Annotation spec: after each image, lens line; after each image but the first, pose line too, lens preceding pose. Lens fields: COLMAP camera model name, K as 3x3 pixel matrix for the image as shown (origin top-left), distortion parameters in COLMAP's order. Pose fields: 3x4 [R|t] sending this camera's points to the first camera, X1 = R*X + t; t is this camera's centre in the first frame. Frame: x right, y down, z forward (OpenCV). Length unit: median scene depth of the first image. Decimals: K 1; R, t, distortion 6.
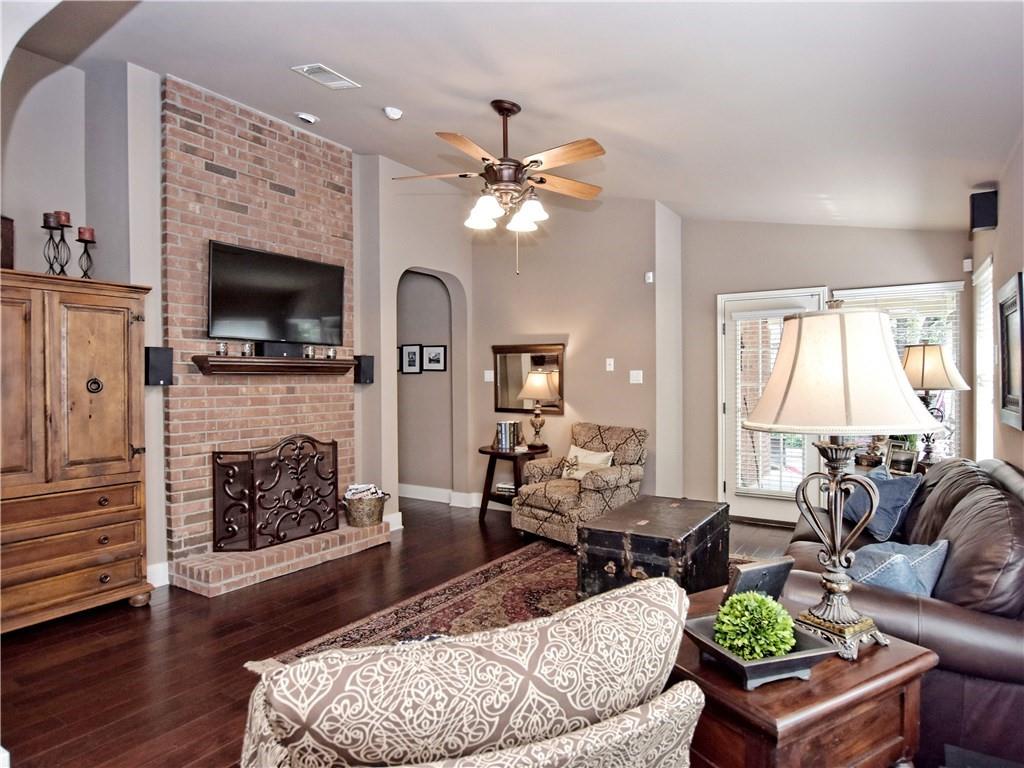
lens RADIAL K [[599.7, 0, 530.2], [0, 599.7, 381.9], [0, 0, 1]] dist [-0.009005, -0.001318]
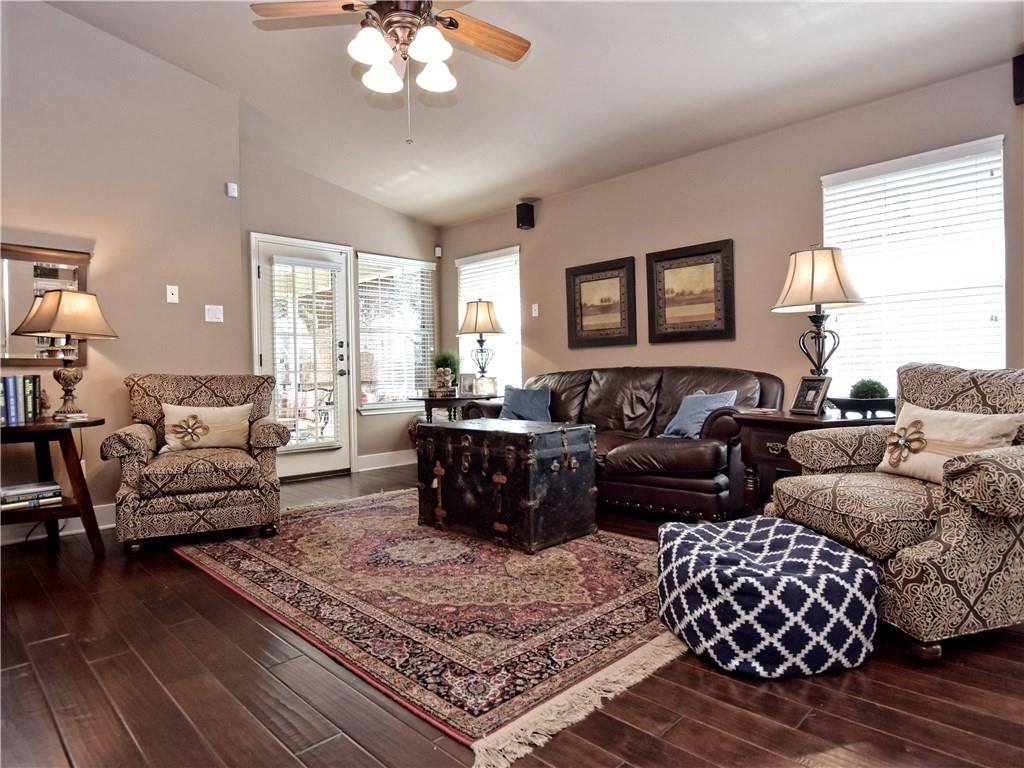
lens RADIAL K [[599.7, 0, 519.6], [0, 599.7, 375.9], [0, 0, 1]] dist [-0.009005, -0.001318]
pose [[0.223942, -0.000151, 0.974603, -0.613942], [0.025576, 0.999657, -0.005722, 0.109327], [-0.974267, 0.026207, 0.223869, 0.569586]]
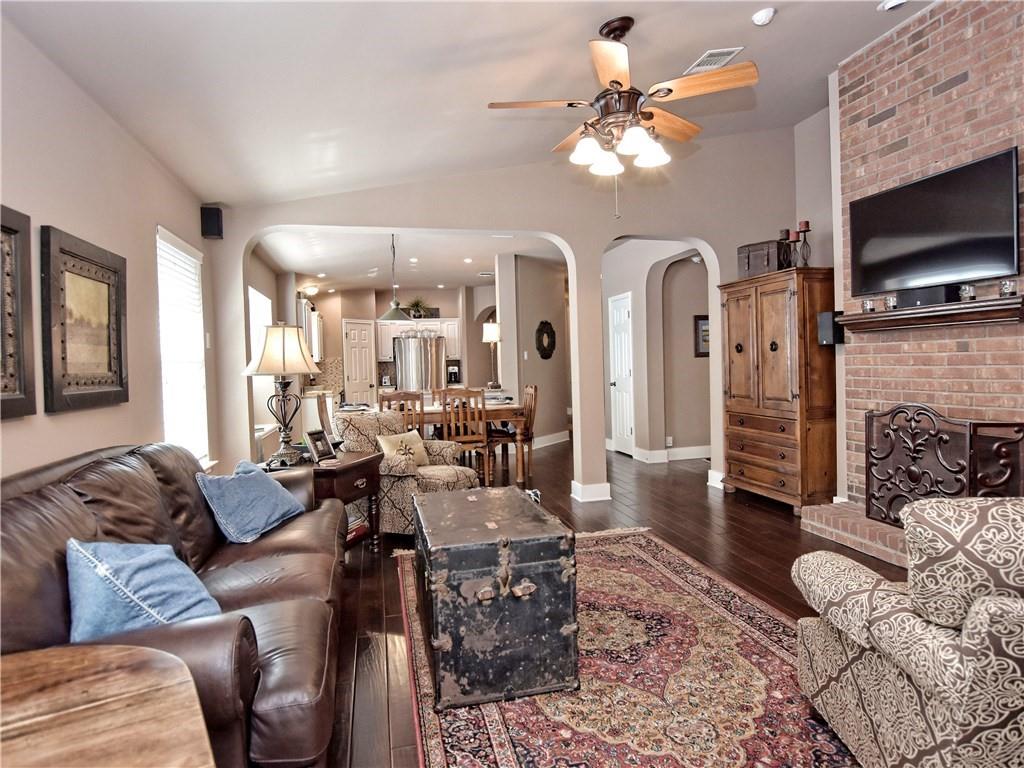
lens RADIAL K [[599.7, 0, 520.3], [0, 599.7, 383.3], [0, 0, 1]] dist [-0.009005, -0.001318]
pose [[-0.697290, 0.046915, -0.715252, 0.571748], [0.026246, 0.998858, 0.039930, 0.016564], [0.716308, 0.009070, -0.697725, 1.228538]]
